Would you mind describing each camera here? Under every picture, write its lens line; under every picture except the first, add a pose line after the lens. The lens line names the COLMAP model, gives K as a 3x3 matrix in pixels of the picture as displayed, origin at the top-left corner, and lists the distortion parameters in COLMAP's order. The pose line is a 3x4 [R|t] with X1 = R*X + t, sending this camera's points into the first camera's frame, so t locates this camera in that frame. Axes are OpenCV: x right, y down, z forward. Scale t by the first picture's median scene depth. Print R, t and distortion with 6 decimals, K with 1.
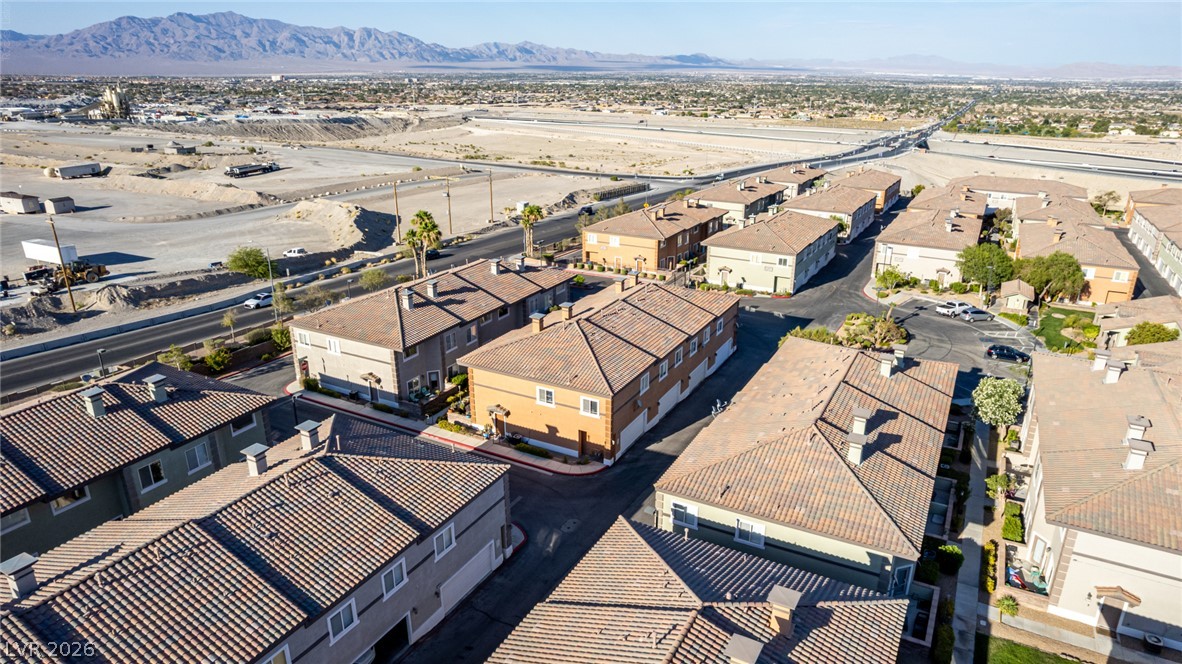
lens RADIAL K [[748.0, 0, 594.1], [0, 748.0, 334.2], [0, 0, 1]] dist [-0.062114, 0.049472]
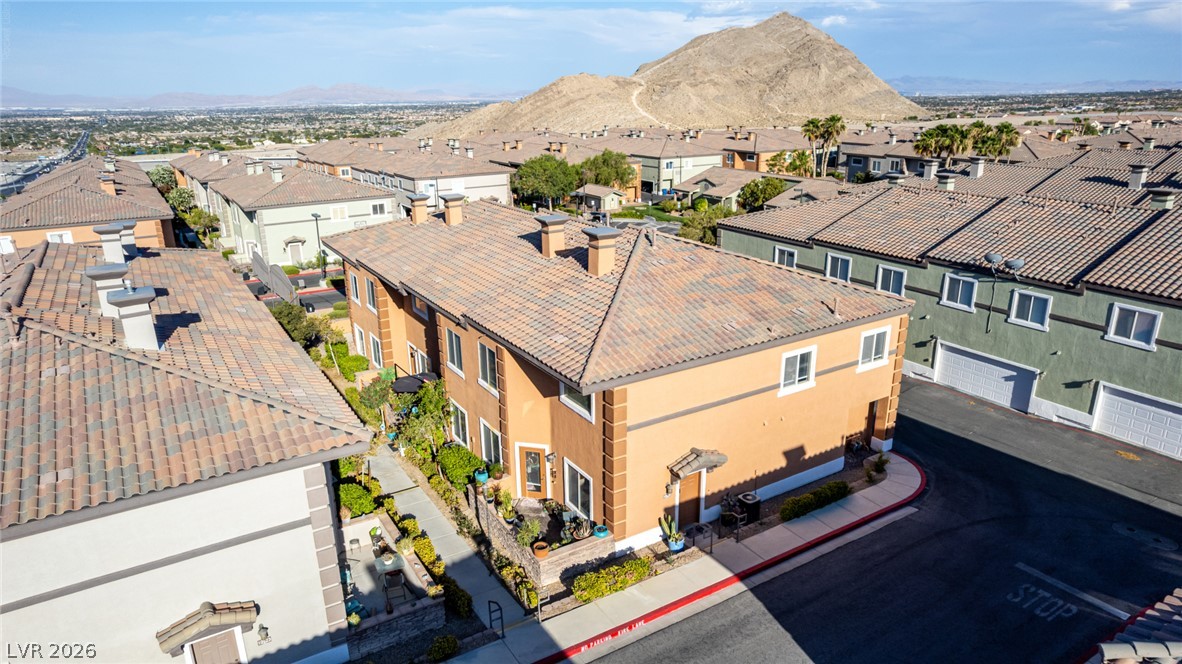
lens RADIAL K [[748.0, 0, 594.1], [0, 748.0, 334.2], [0, 0, 1]] dist [-0.062114, 0.049472]
pose [[0.489365, -0.271820, 0.828635, -0.171946], [0.303254, 0.943925, 0.130547, -0.010082], [-0.817654, 0.187402, 0.544355, 0.311831]]
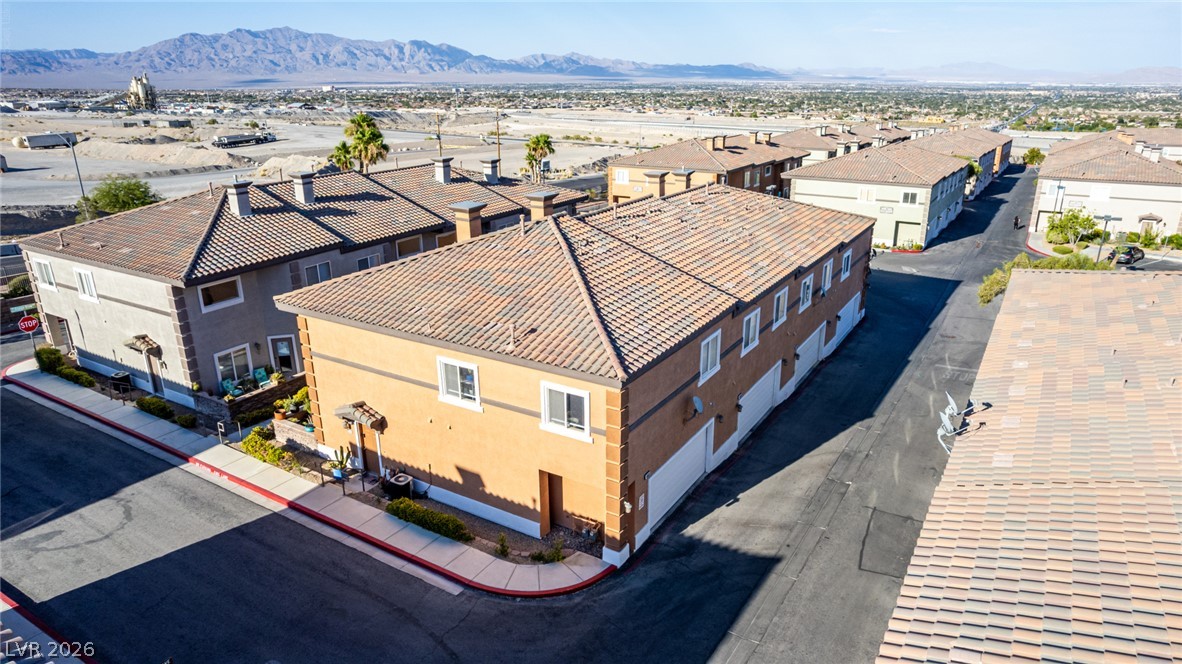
lens RADIAL K [[748.0, 0, 594.1], [0, 748.0, 334.2], [0, 0, 1]] dist [-0.062114, 0.049472]
pose [[0.998196, 0.010002, -0.059203, 0.010720], [-0.010814, 0.999852, -0.013411, 0.022603], [0.059060, 0.014027, 0.998156, 0.221858]]
